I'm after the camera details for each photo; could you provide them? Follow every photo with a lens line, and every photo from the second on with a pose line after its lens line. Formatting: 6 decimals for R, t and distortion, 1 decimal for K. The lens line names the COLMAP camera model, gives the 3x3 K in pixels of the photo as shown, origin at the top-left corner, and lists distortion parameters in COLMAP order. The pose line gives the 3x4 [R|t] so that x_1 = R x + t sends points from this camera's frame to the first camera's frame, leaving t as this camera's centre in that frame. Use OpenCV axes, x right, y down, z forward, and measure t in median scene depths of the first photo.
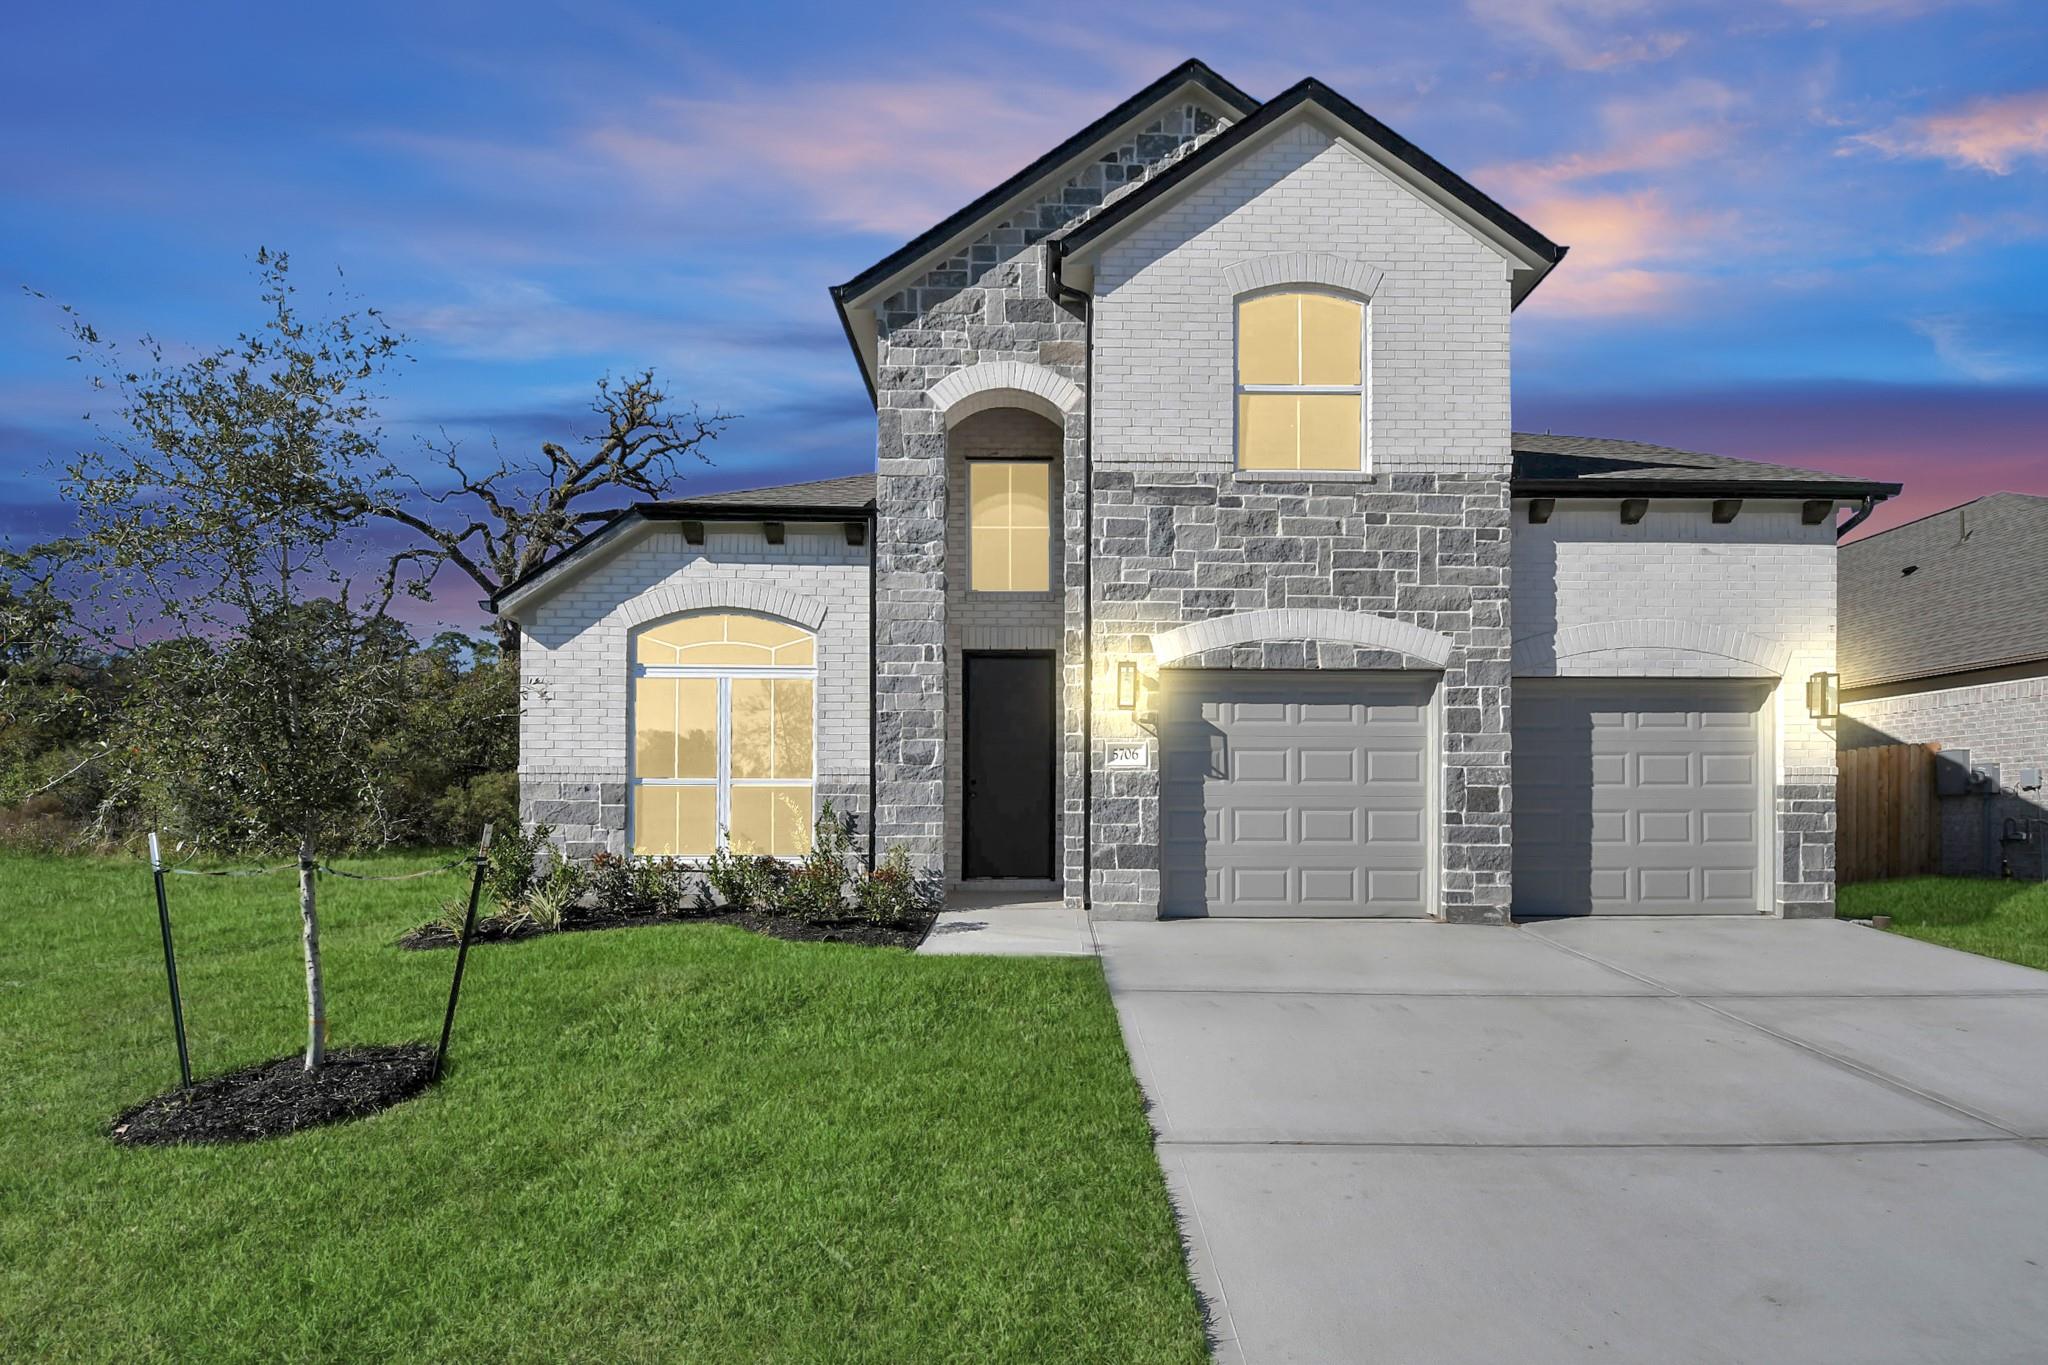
lens RADIAL K [[921.8, 0, 972.5], [0, 921.8, 803.6], [0, 0, 1]] dist [0.008989, -0.007498]
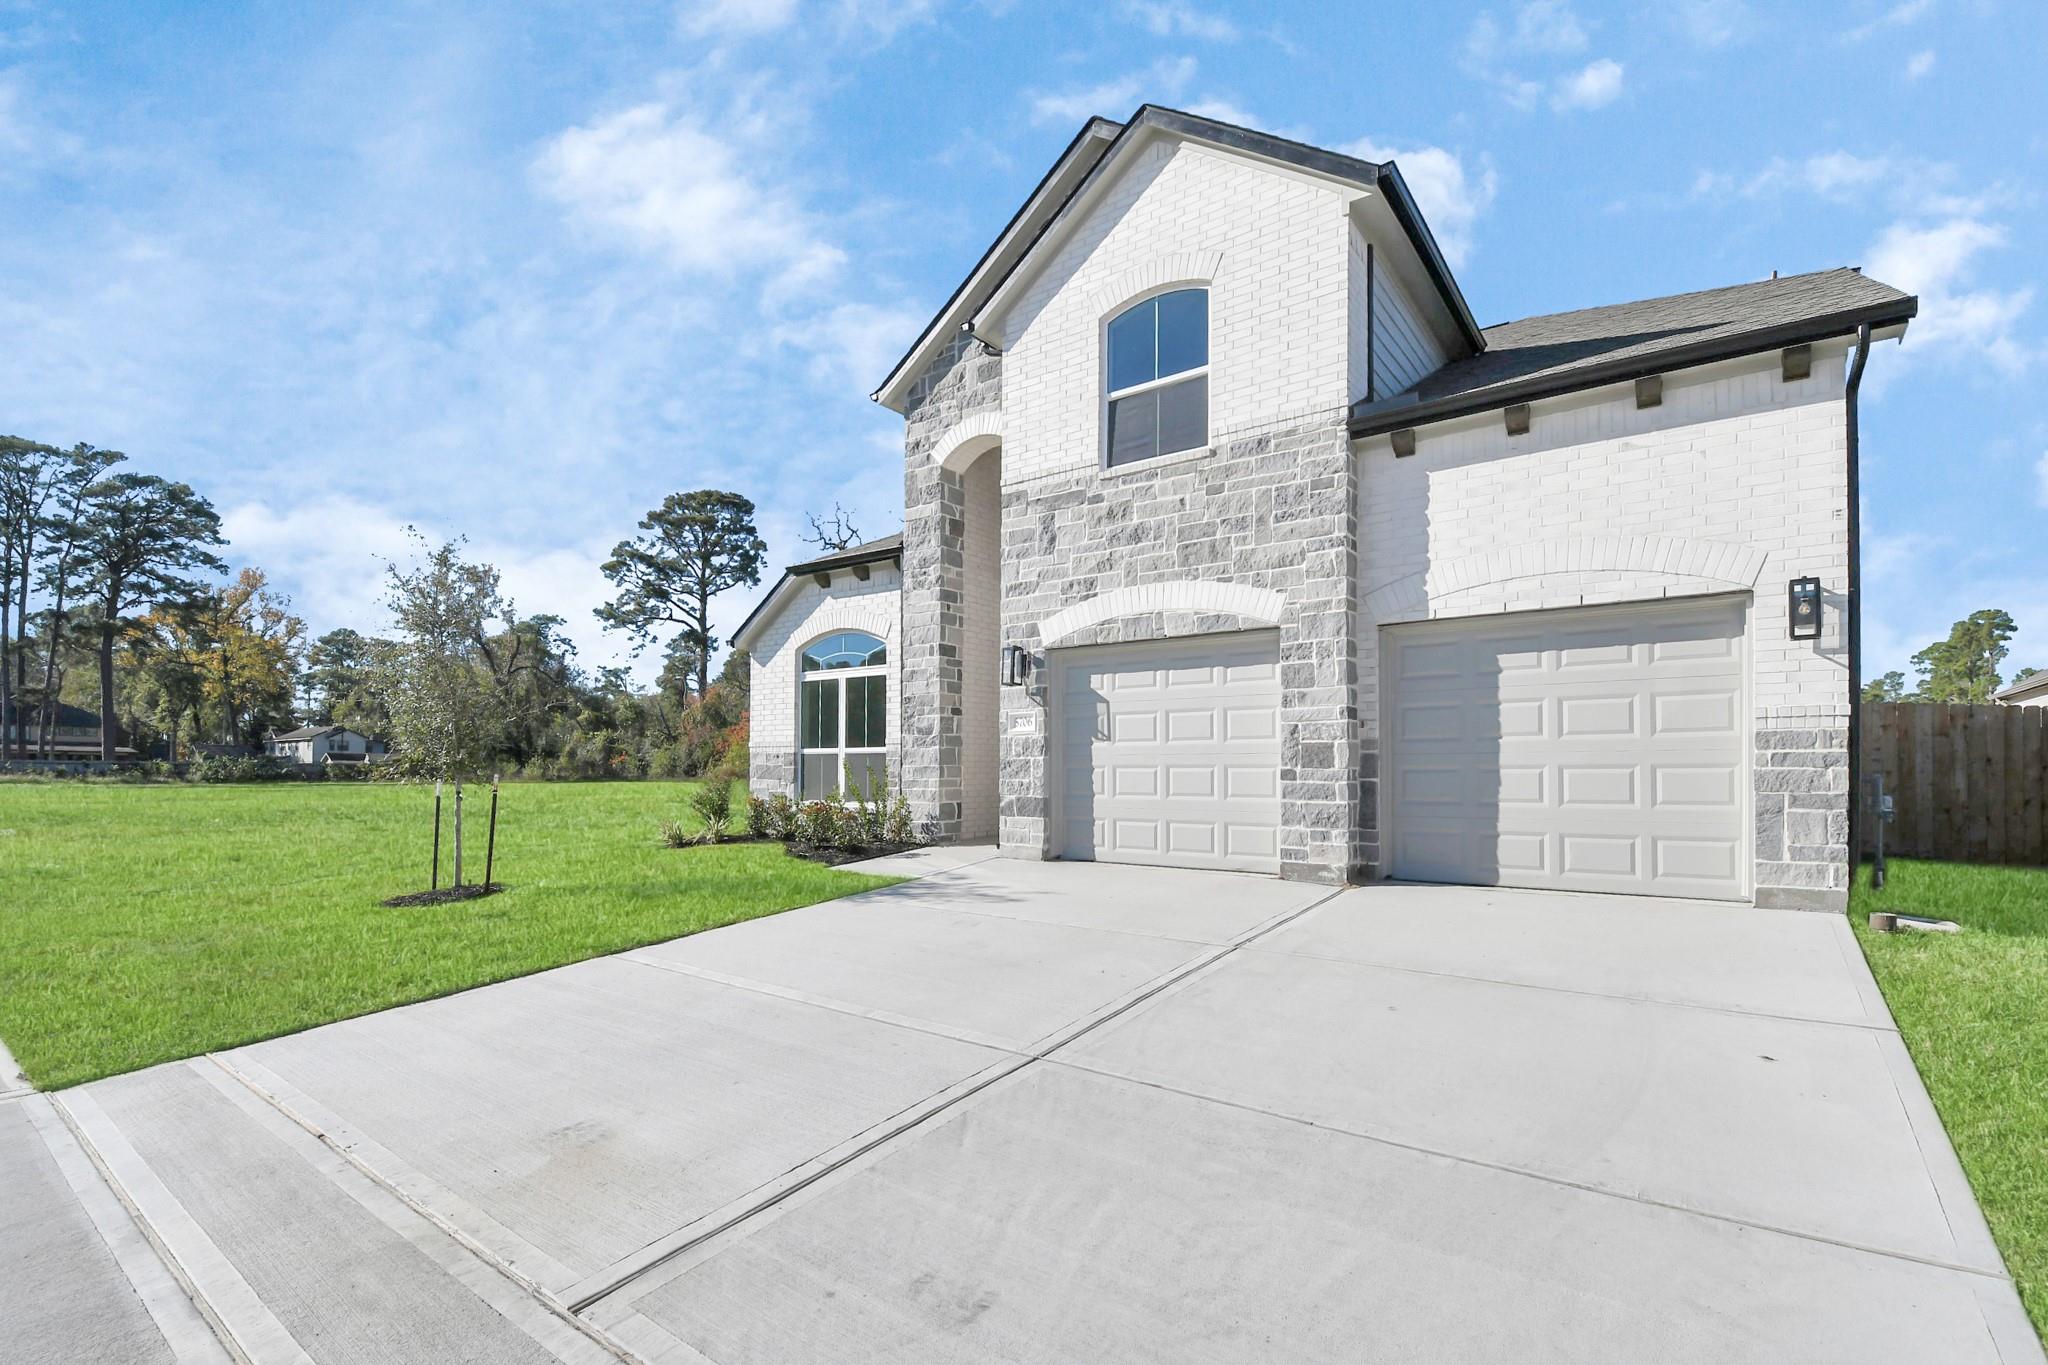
lens RADIAL K [[921.8, 0, 1023.4], [0, 921.8, 766.9], [0, 0, 1]] dist [0.008989, -0.007498]
pose [[0.795035, -0.005864, -0.606536, 0.866957], [0.001622, 0.999970, -0.007542, 0.014090], [0.606562, 0.005012, 0.795020, 0.034273]]
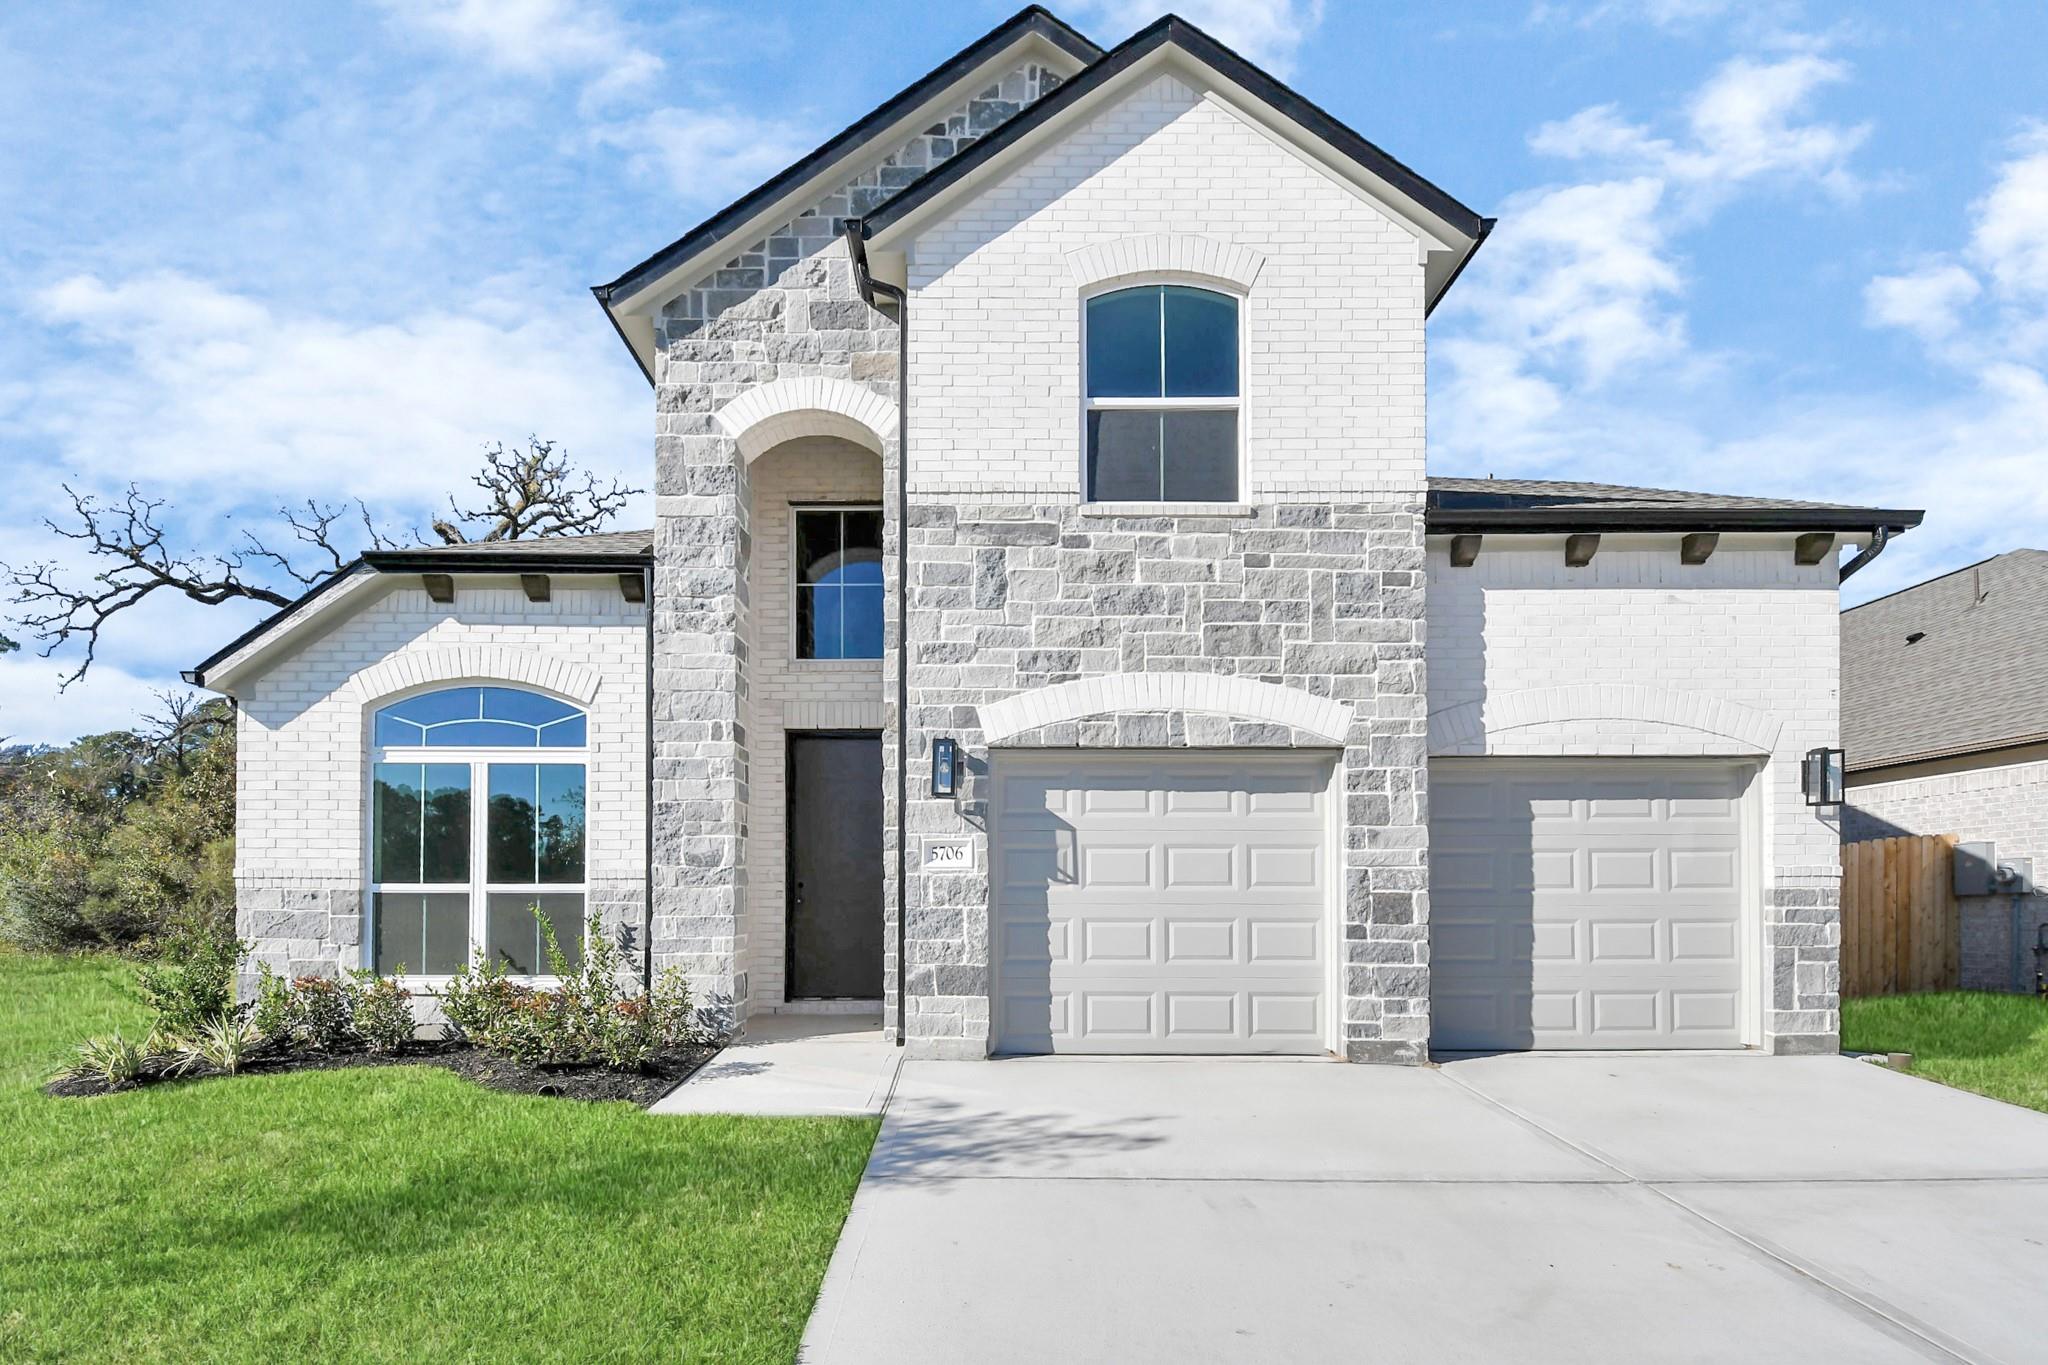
lens RADIAL K [[921.8, 0, 925.4], [0, 921.8, 891.0], [0, 0, 1]] dist [0.008989, -0.007498]
pose [[0.999822, -0.002368, -0.018692, 0.156050], [0.002261, 0.999981, -0.005762, -0.015368], [0.018705, 0.005719, 0.999809, 0.183306]]
